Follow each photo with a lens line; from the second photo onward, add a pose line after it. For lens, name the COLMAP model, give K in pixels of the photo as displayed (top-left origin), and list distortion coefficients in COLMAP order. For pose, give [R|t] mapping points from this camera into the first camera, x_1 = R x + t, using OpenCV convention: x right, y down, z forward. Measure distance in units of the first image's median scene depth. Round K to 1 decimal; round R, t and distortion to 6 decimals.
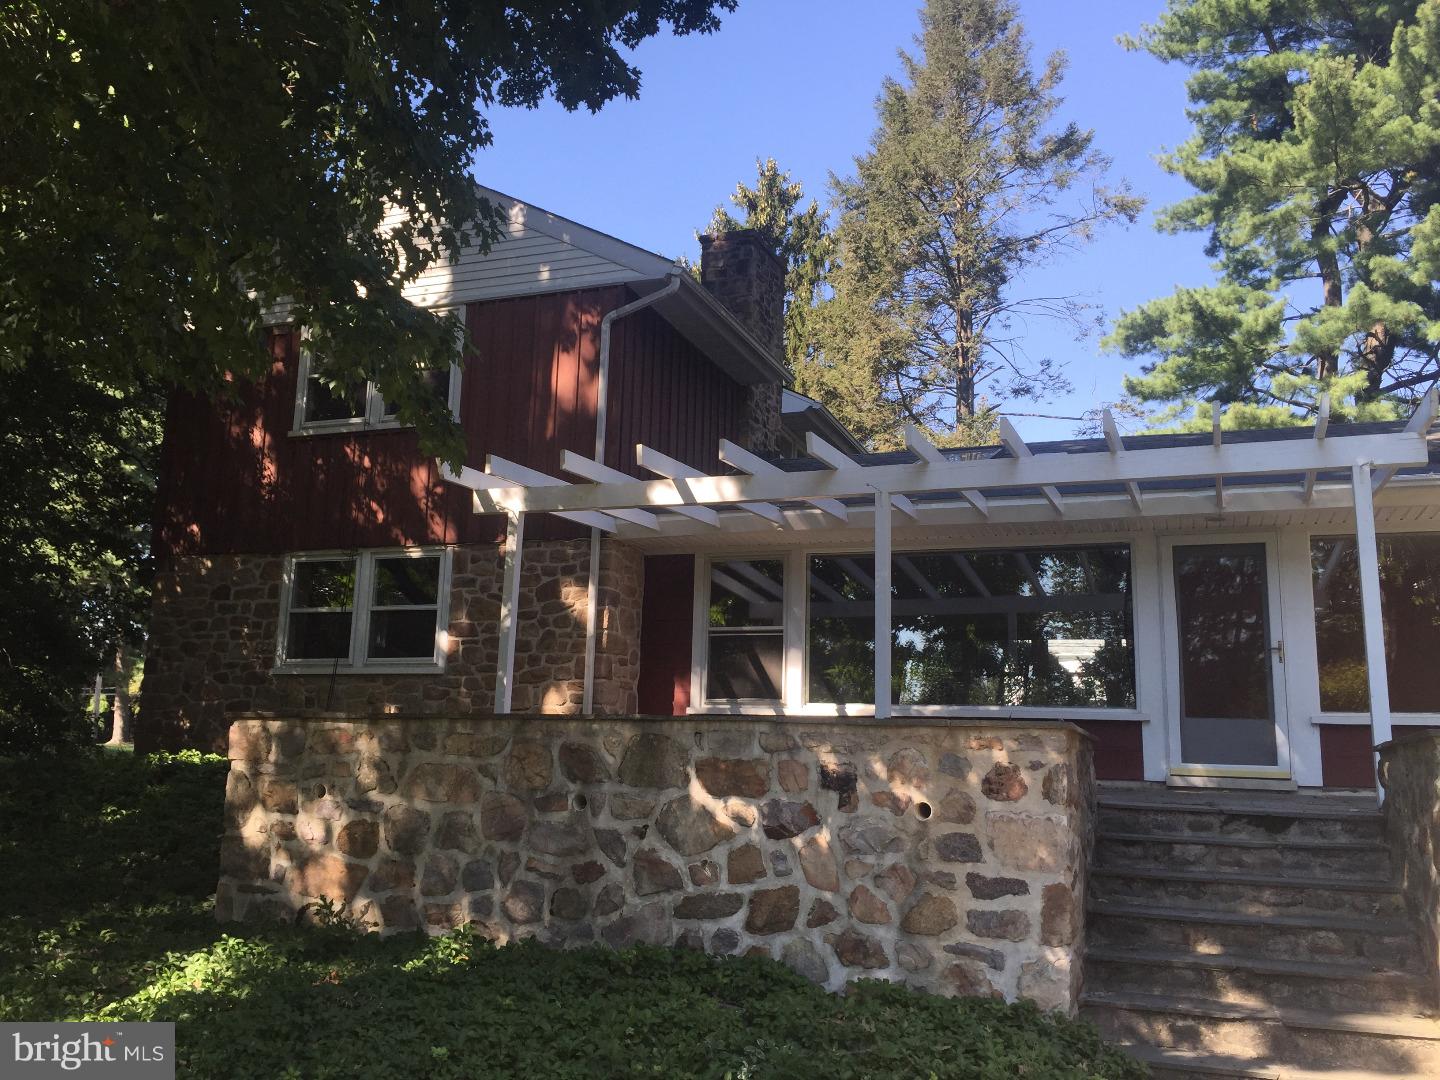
lens RADIAL K [[1238.9, 0, 719.2], [0, 1238.9, 540.4], [0, 0, 1]] dist [0.021717, 0.005726]
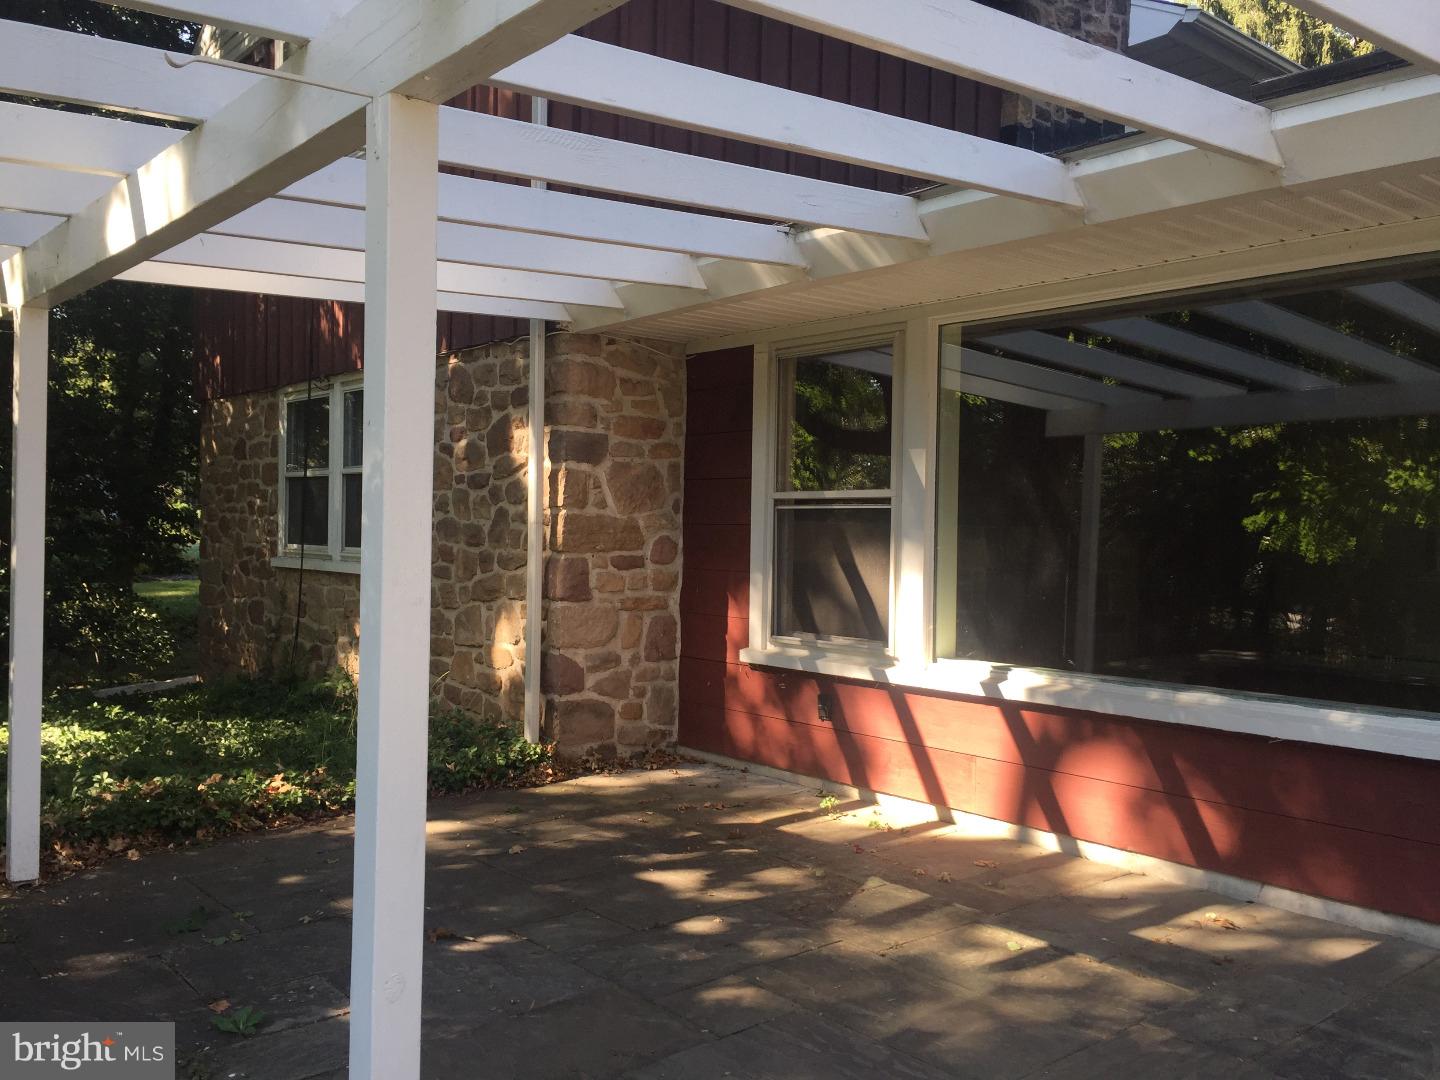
lens RADIAL K [[1238.9, 0, 720.7], [0, 1238.9, 536.8], [0, 0, 1]] dist [0.021717, 0.005726]
pose [[0.859153, -0.007882, -0.511657, 0.231698], [0.101597, 0.982604, 0.155461, 0.008505], [0.501531, -0.185548, 0.845008, 0.574867]]
